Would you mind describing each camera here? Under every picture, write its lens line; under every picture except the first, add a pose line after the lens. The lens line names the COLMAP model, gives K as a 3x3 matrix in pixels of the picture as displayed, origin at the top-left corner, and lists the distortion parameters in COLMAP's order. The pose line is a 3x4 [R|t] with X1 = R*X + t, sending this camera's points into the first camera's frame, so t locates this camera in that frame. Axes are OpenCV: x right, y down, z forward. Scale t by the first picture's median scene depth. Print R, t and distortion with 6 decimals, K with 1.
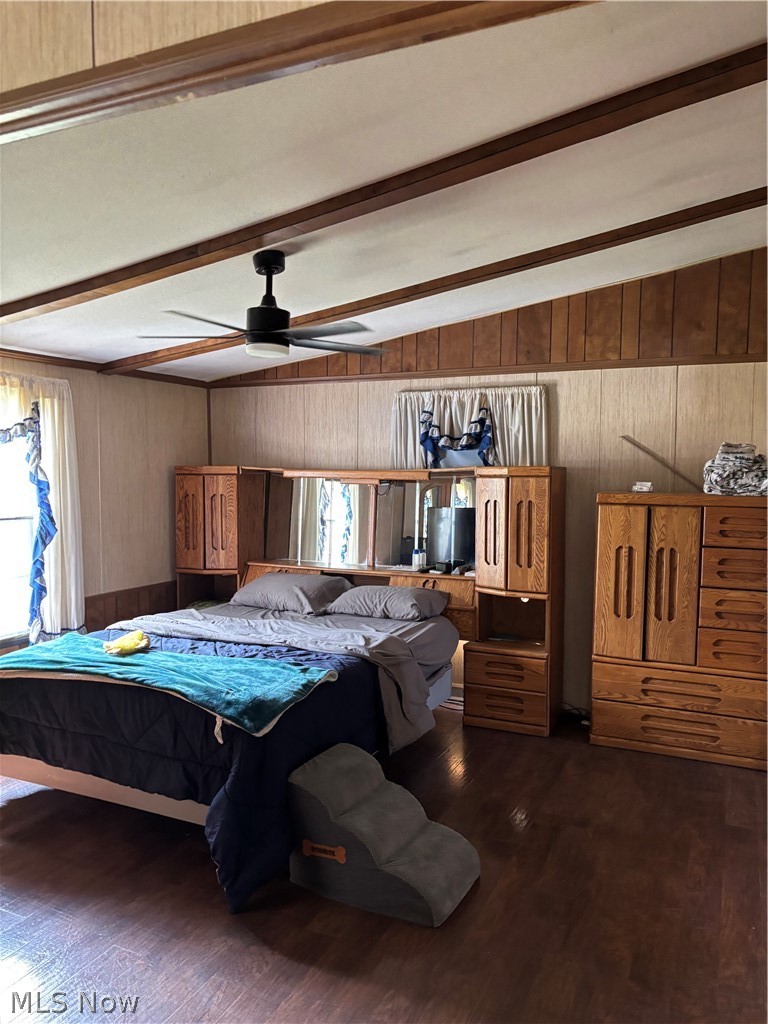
lens RADIAL K [[763.2, 0, 386.1], [0, 763.2, 508.9], [0, 0, 1]] dist [0.014706, -0.001393]
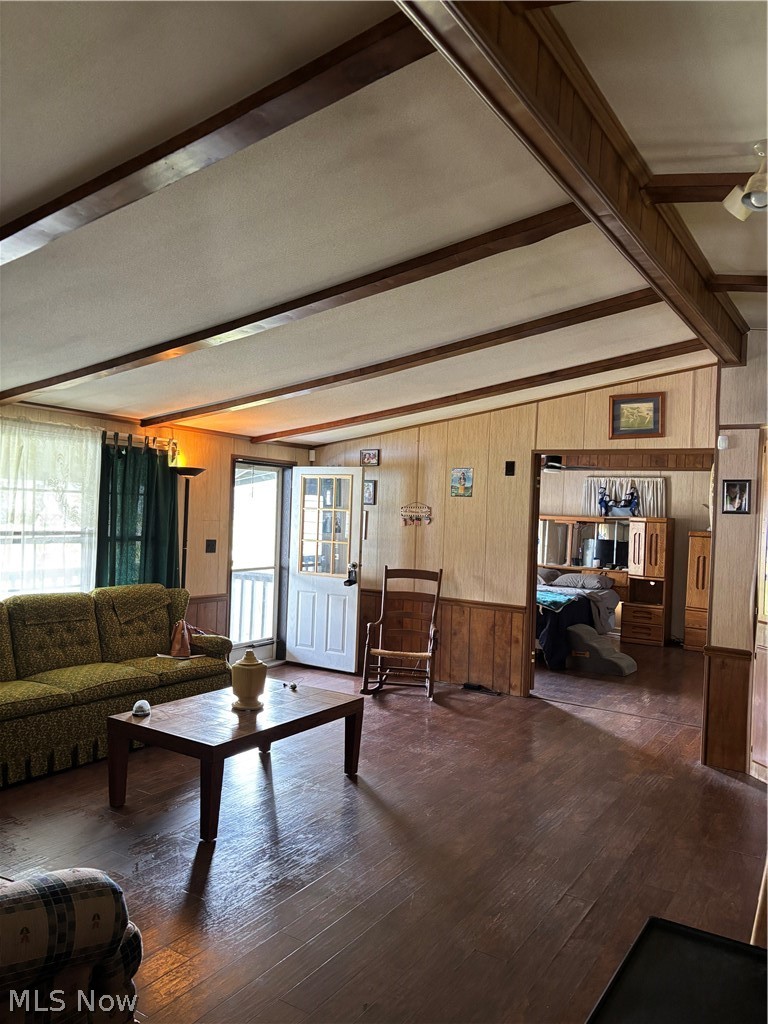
lens RADIAL K [[763.2, 0, 386.1], [0, 763.2, 508.9], [0, 0, 1]] dist [0.014706, -0.001393]
pose [[0.988319, 0.025371, -0.150271, -0.213241], [-0.031854, 0.998656, -0.040889, 0.028061], [0.149031, 0.045199, 0.987799, -1.094241]]
